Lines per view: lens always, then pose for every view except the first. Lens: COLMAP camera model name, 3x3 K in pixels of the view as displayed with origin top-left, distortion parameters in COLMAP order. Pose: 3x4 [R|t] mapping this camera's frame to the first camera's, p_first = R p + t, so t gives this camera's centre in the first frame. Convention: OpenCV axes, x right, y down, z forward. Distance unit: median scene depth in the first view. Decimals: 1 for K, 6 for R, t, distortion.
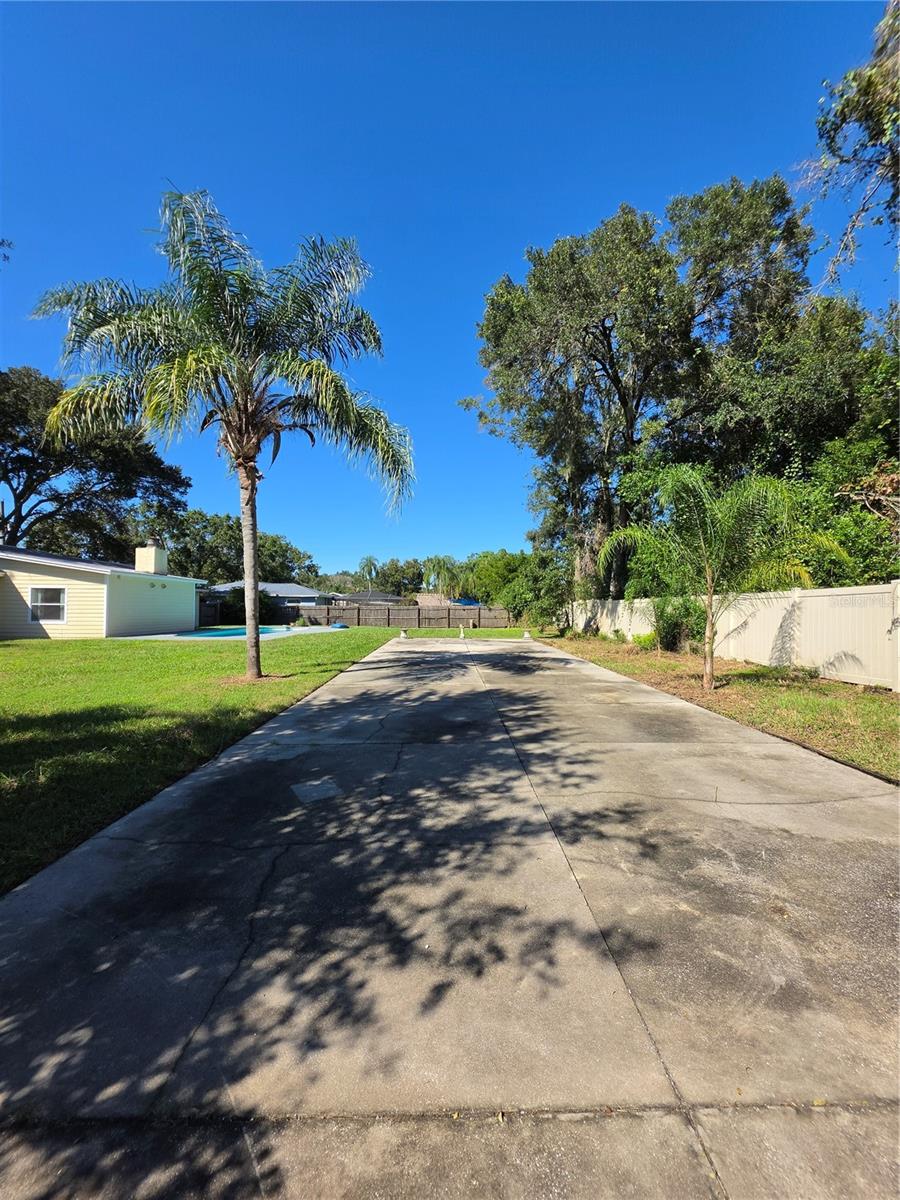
lens RADIAL K [[483.9, 0, 455.8], [0, 483.9, 600.6], [0, 0, 1]] dist [-0.004065, 0.000831]
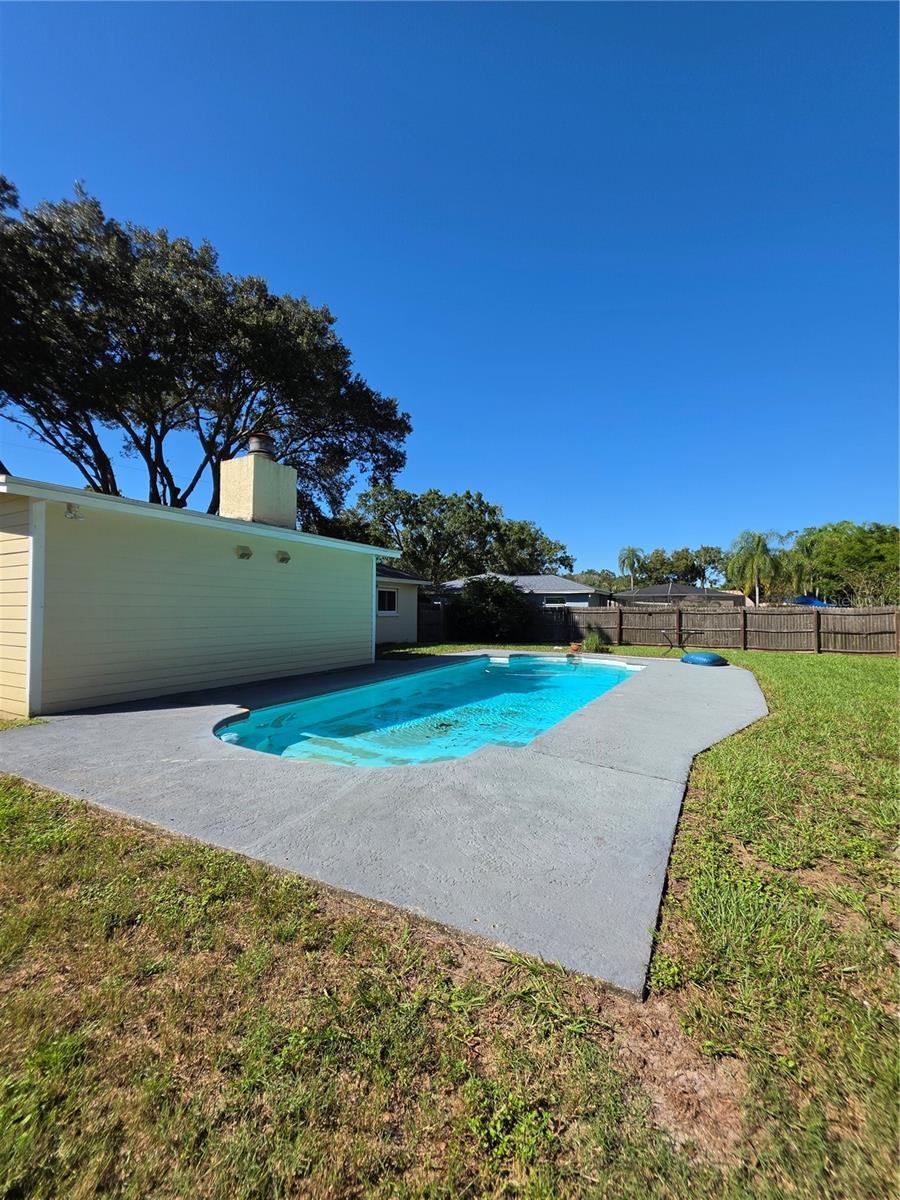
lens RADIAL K [[483.9, 0, 454.4], [0, 483.9, 596.7], [0, 0, 1]] dist [-0.004065, 0.000831]
pose [[0.883210, -0.013465, -0.468784, -0.184982], [0.008023, 0.999875, -0.013605, 0.005102], [0.468909, 0.008255, 0.883208, 0.442877]]
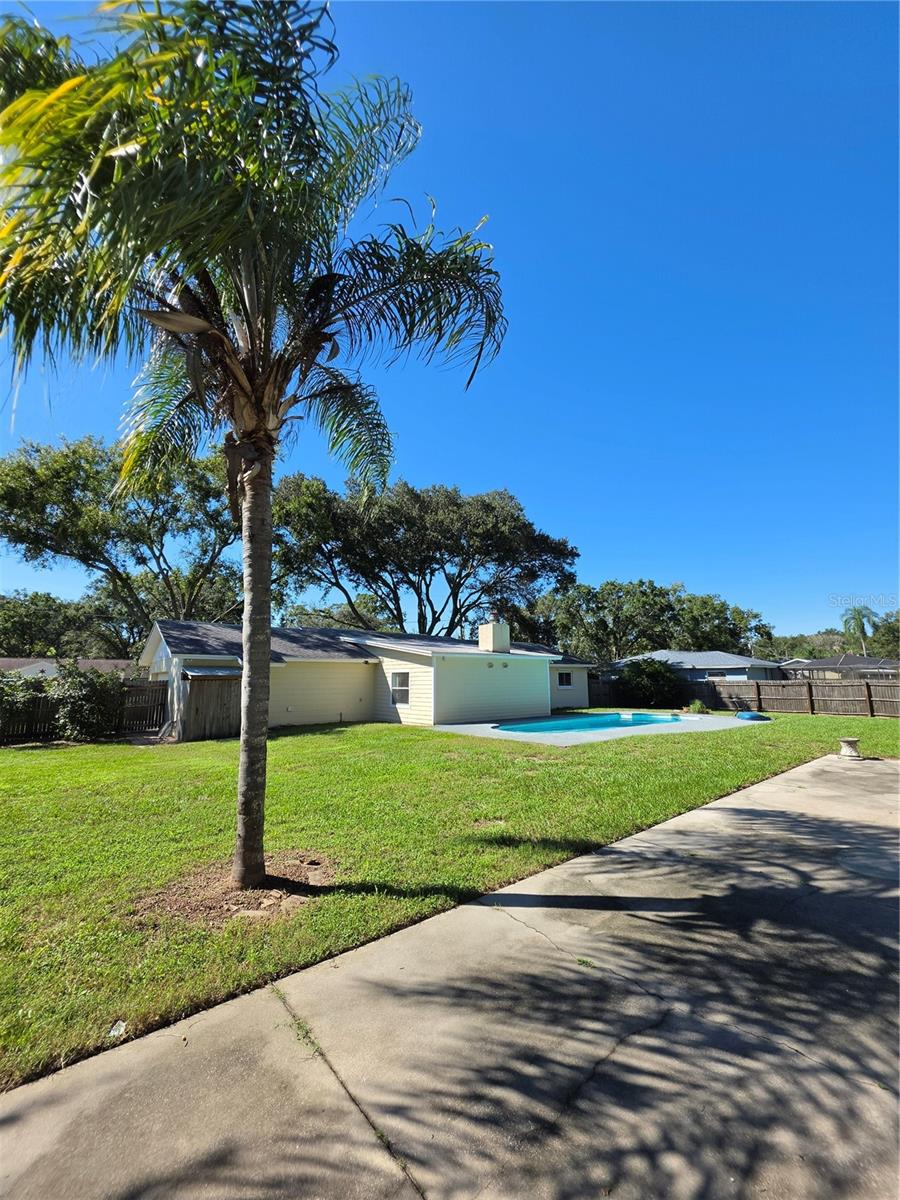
lens RADIAL K [[483.9, 0, 455.2], [0, 483.9, 595.3], [0, 0, 1]] dist [-0.004065, 0.000831]
pose [[0.623288, -0.144247, -0.768574, 0.024306], [0.025001, 0.986013, -0.164780, -0.007507], [0.781593, 0.083490, 0.618176, 0.225918]]
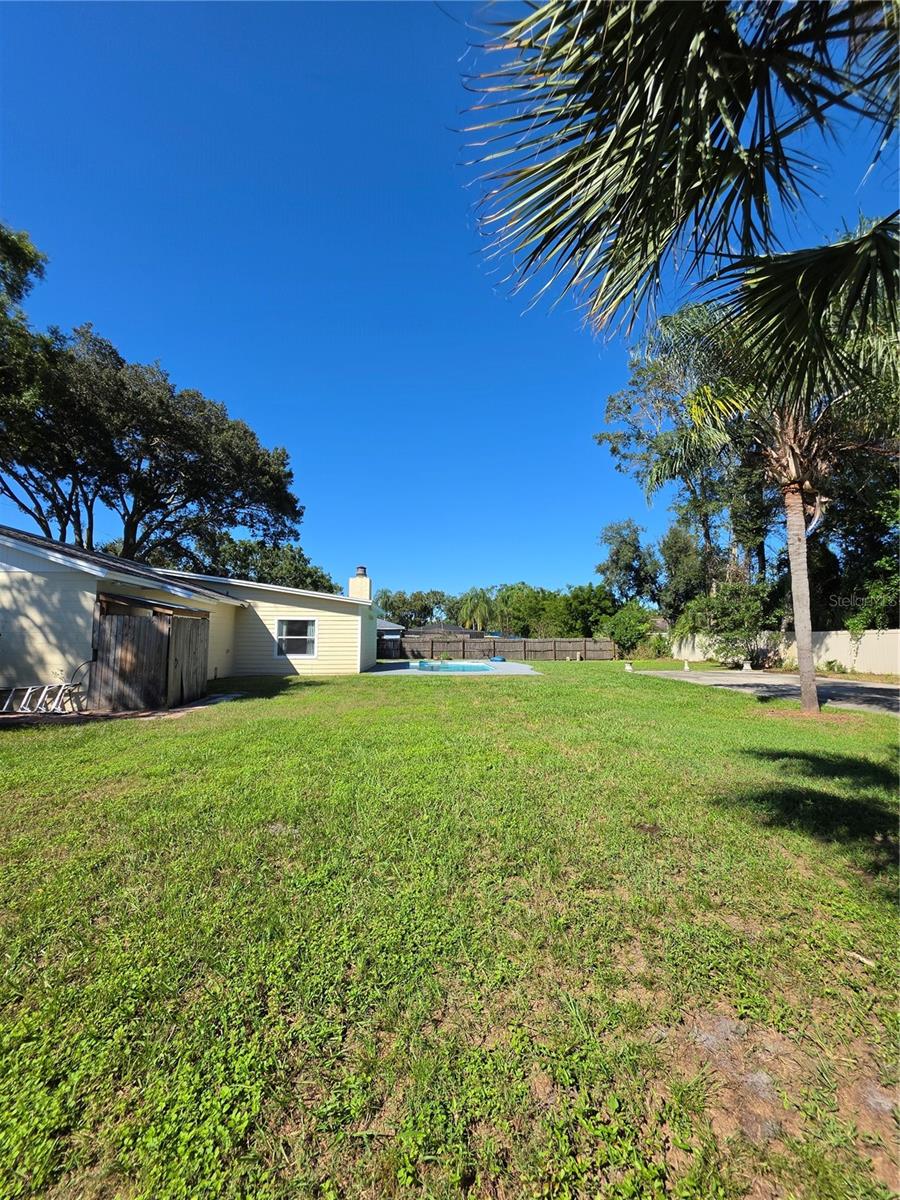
lens RADIAL K [[483.9, 0, 456.1], [0, 483.9, 603.0], [0, 0, 1]] dist [-0.004065, 0.000831]
pose [[0.997588, 0.001679, 0.069387, -0.311036], [0.002705, 0.998008, -0.063036, 0.000635], [-0.069355, 0.063071, 0.995596, 0.027247]]
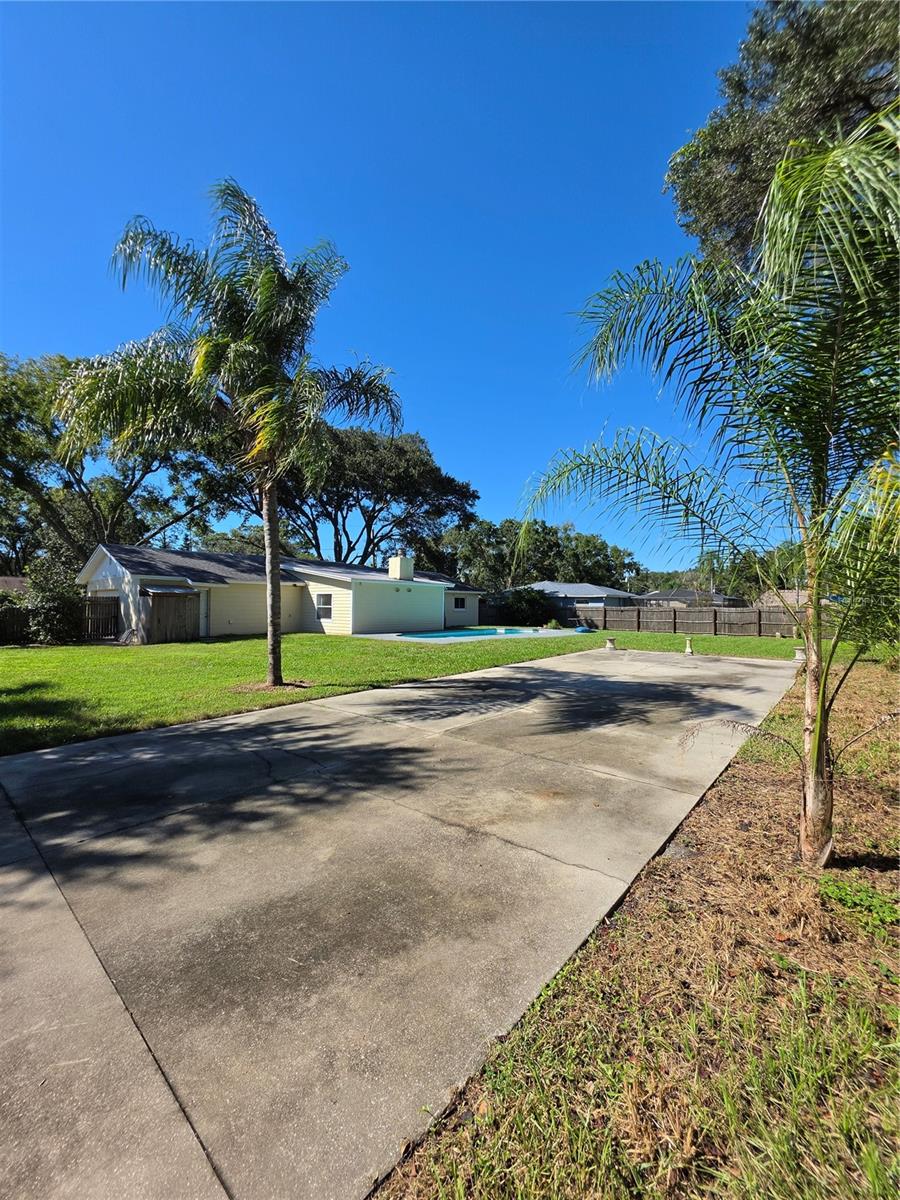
lens RADIAL K [[483.9, 0, 456.1], [0, 483.9, 599.9], [0, 0, 1]] dist [-0.004065, 0.000831]
pose [[0.756314, -0.006291, -0.654178, 0.133744], [0.006623, 0.999976, -0.001960, -0.002477], [0.654175, -0.002851, 0.756338, 0.132882]]
